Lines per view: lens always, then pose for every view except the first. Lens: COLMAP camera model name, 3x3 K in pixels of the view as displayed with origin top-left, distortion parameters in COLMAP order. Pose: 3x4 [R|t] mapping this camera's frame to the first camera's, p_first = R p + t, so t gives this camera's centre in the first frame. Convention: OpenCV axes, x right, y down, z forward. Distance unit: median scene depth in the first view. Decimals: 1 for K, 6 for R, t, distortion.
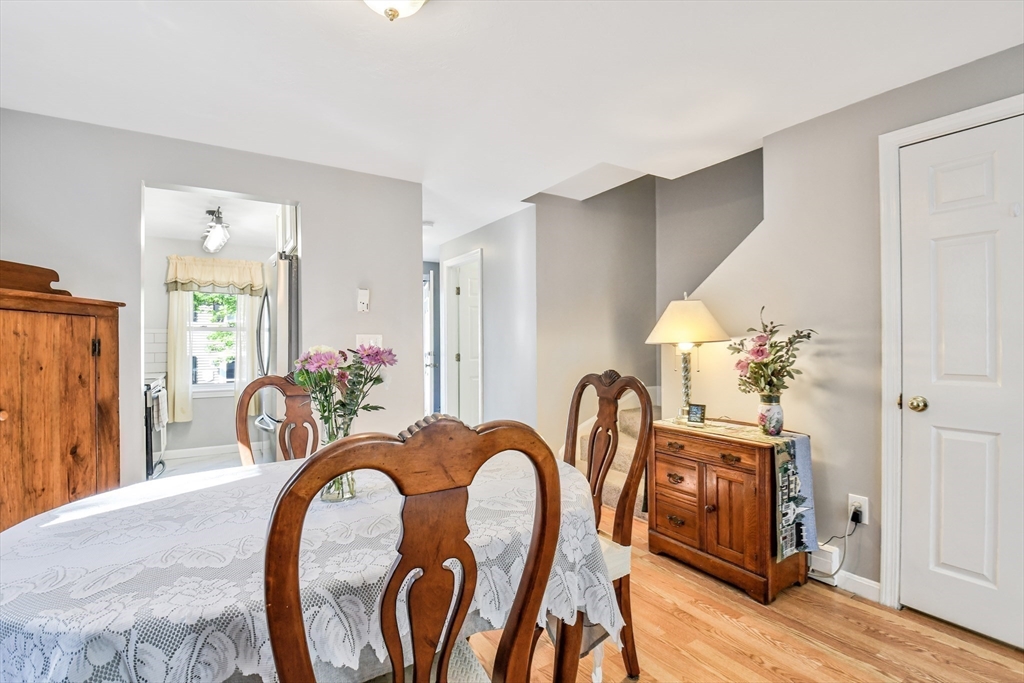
lens RADIAL K [[482.8, 0, 512.0], [0, 482.8, 341.5], [0, 0, 1]] dist [0.003075, -0.022707]
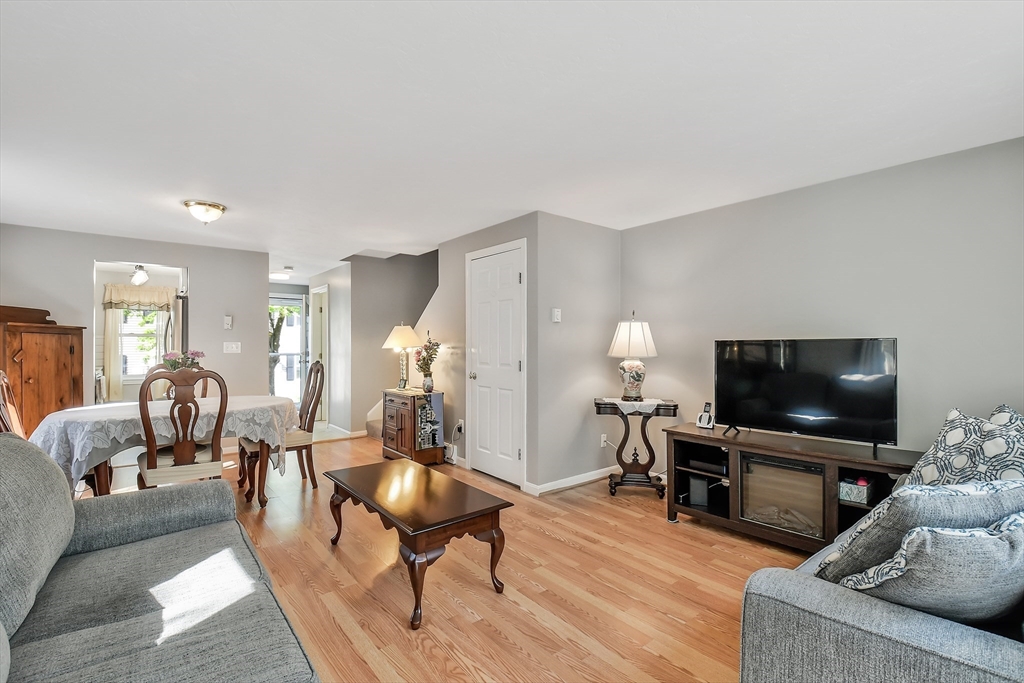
lens RADIAL K [[454.2, 0, 512.0], [0, 454.2, 341.5], [0, 0, 1]] dist [0.002578, -0.020642]
pose [[0.991925, 0.004573, 0.126746, 0.689733], [-0.004686, 0.999989, 0.000590, -0.030719], [-0.126742, -0.001179, 0.991935, -1.040321]]
